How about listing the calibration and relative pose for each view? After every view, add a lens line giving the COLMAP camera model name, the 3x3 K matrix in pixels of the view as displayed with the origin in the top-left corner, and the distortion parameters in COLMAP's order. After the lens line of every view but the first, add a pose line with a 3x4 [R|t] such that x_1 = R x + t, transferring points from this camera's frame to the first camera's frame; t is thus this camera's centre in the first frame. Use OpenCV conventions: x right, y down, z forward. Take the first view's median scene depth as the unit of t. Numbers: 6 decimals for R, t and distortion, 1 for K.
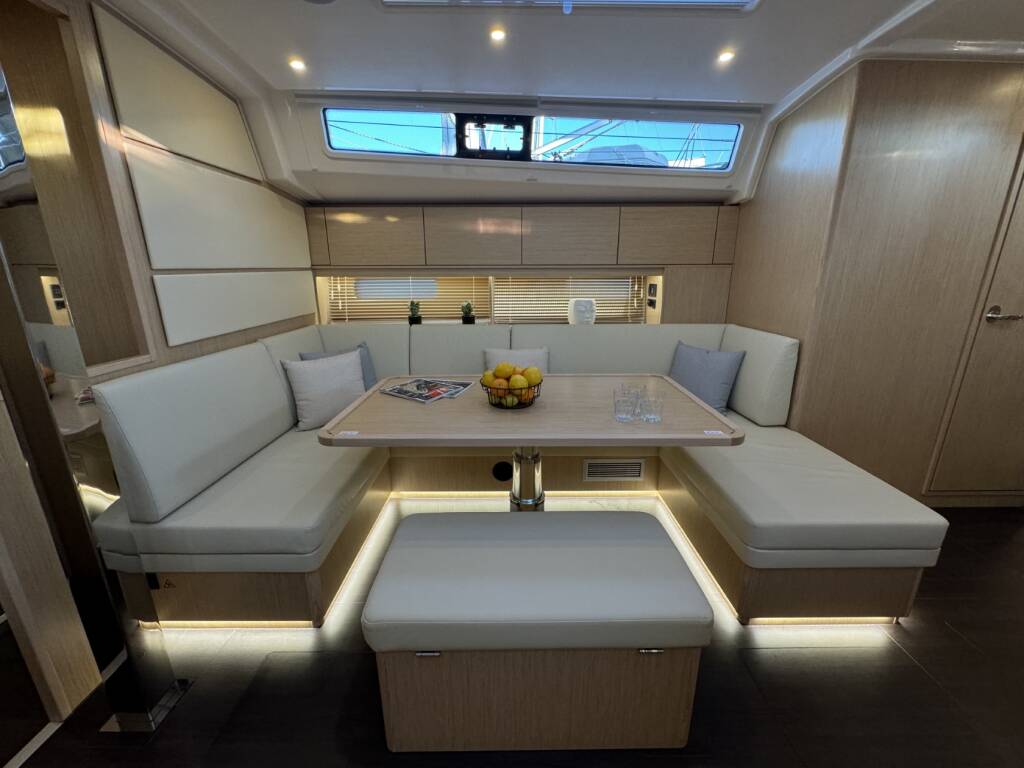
lens RADIAL K [[408.6, 0, 509.6], [0, 408.6, 382.2], [0, 0, 1]] dist [-0.001883, 0.000238]
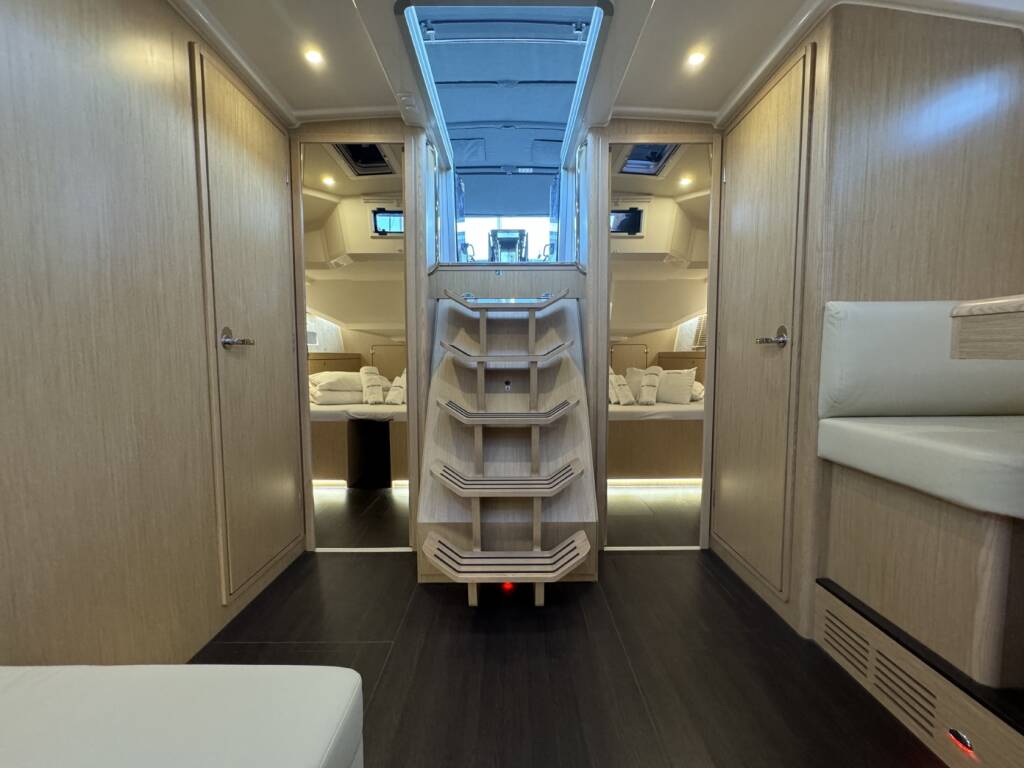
lens RADIAL K [[410.6, 0, 512.3], [0, 410.6, 382.5], [0, 0, 1]] dist [-0.002099, 0.000071]
pose [[-0.004761, -0.066719, 0.997760, 0.358637], [0.267166, 0.961417, 0.065564, 0.005052], [-0.963639, 0.266880, 0.013248, 0.433031]]
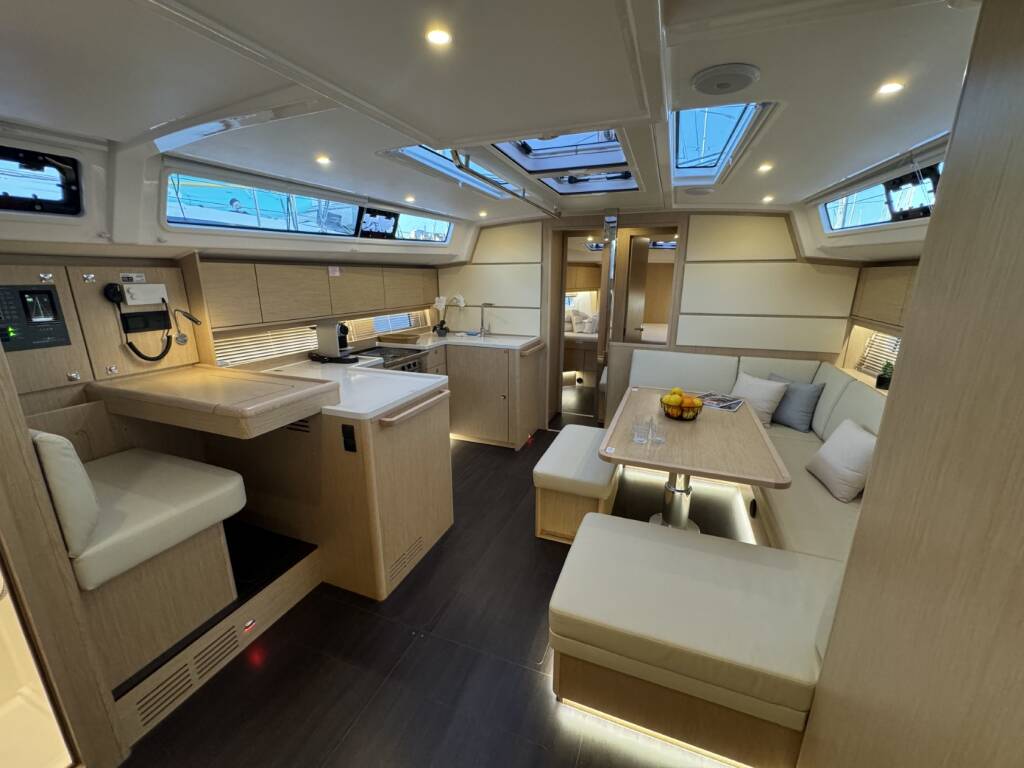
lens RADIAL K [[410.6, 0, 512.3], [0, 410.6, 382.5], [0, 0, 1]] dist [-0.002099, 0.000071]
pose [[-0.358670, 0.236525, -0.903002, 1.191949], [-0.247842, 0.908516, 0.336411, -0.323375], [0.899961, 0.344462, -0.267237, 0.608257]]
